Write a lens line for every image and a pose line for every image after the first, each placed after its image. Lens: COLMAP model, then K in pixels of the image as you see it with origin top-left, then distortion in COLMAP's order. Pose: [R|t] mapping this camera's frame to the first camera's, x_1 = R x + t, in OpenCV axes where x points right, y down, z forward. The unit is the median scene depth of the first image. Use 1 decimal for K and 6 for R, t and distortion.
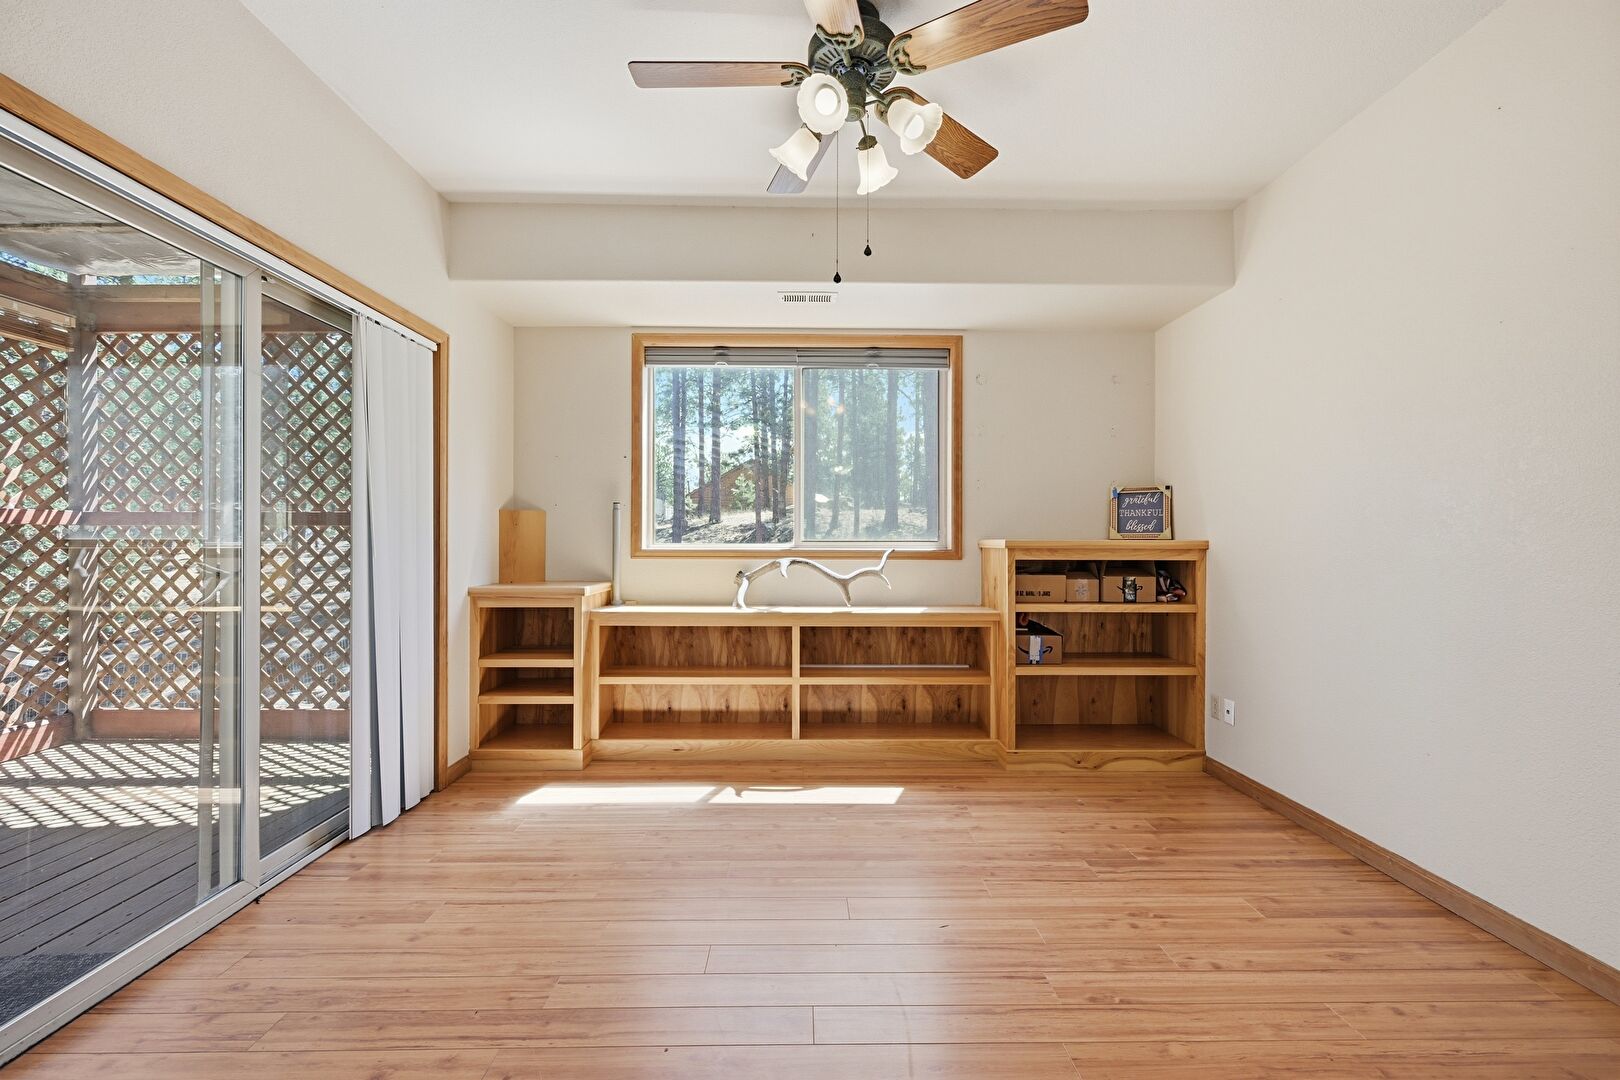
lens RADIAL K [[638.2, 0, 817.5], [0, 638.2, 537.0], [0, 0, 1]] dist [-0.002956, 0.000678]
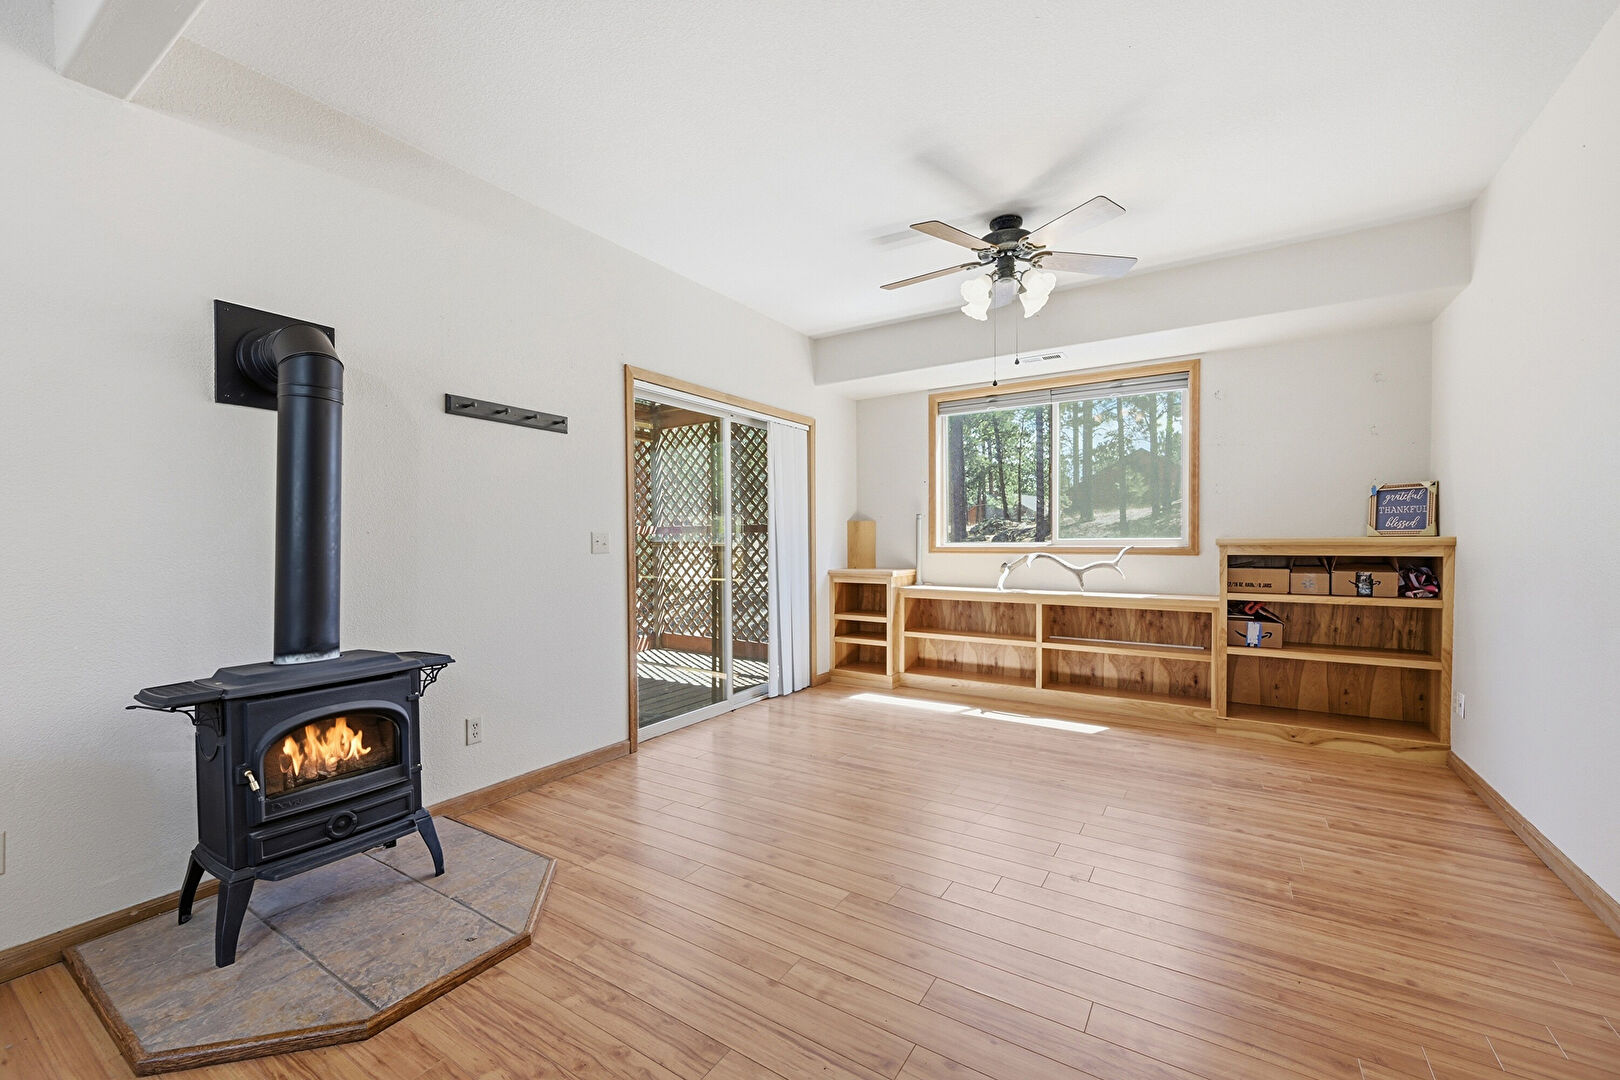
lens RADIAL K [[638.2, 0, 815.9], [0, 638.2, 544.2], [0, 0, 1]] dist [-0.002956, 0.000678]
pose [[0.838334, -0.002719, -0.545150, 0.304330], [0.009316, 0.999913, 0.009339, -0.001746], [0.545078, -0.012908, 0.838286, -0.371047]]
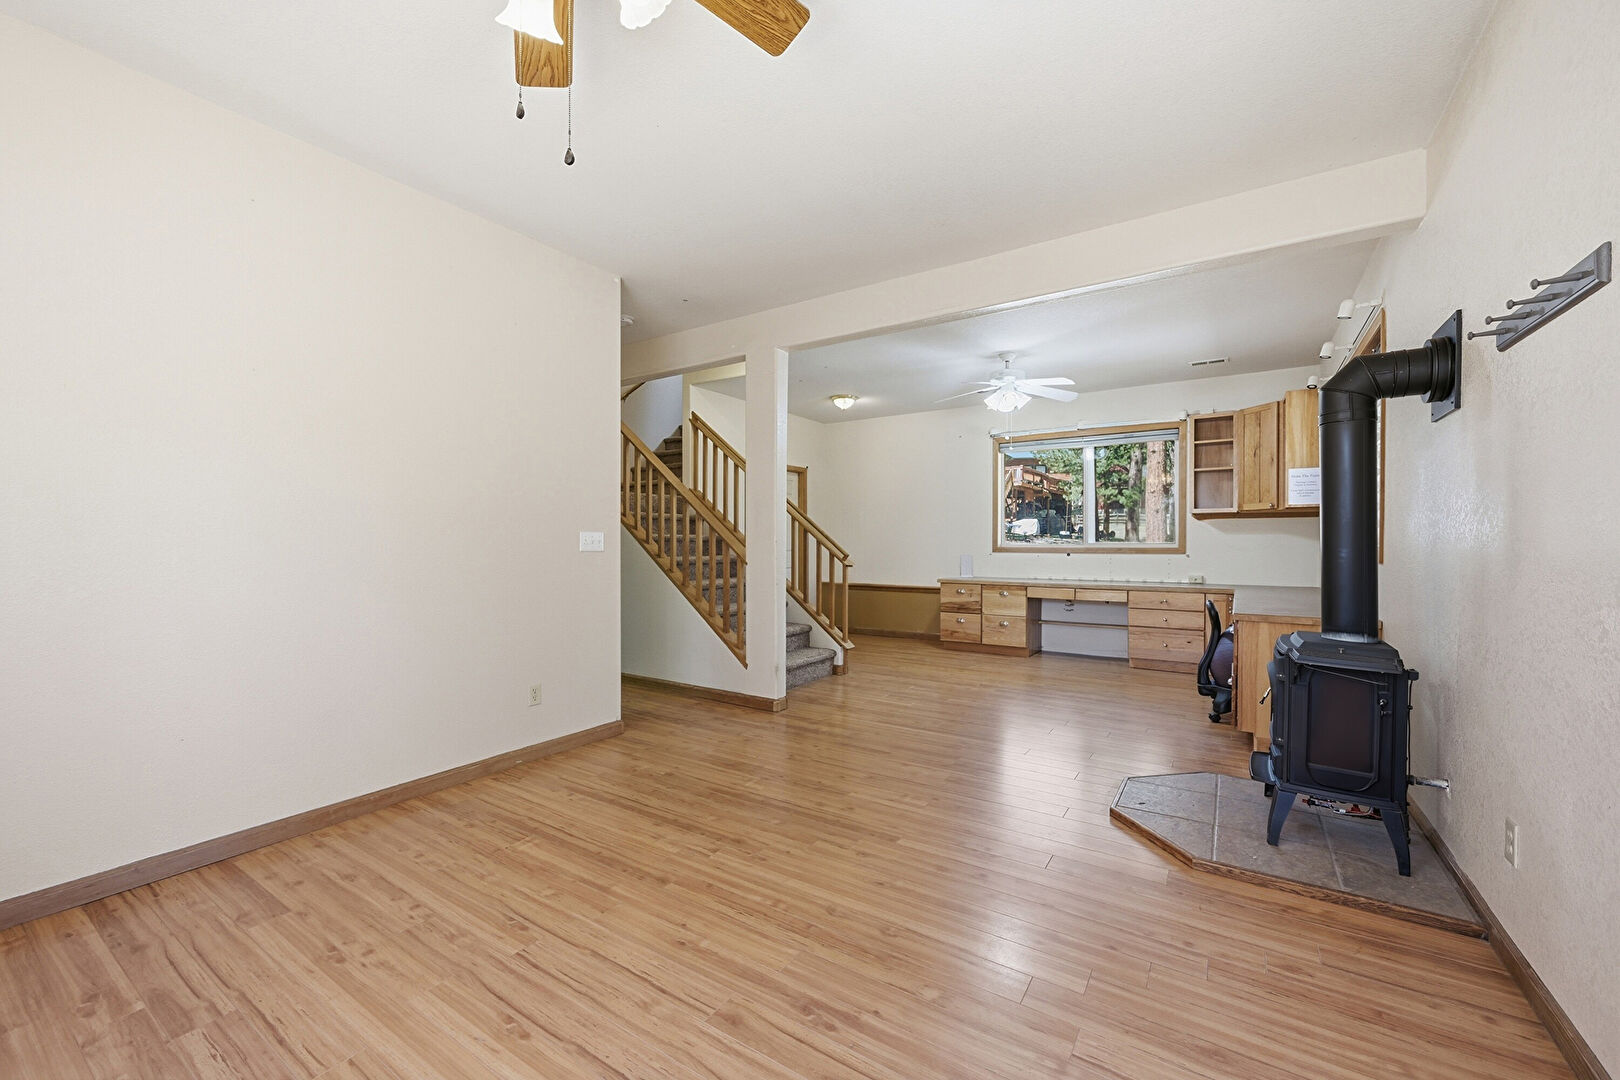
lens RADIAL K [[638.2, 0, 809.4], [0, 638.2, 543.7], [0, 0, 1]] dist [-0.002956, 0.000678]
pose [[-0.825139, -0.004255, 0.564914, -0.311948], [-0.006416, 0.999978, -0.001839, 0.003838], [-0.564894, -0.005142, -0.825148, 0.777937]]
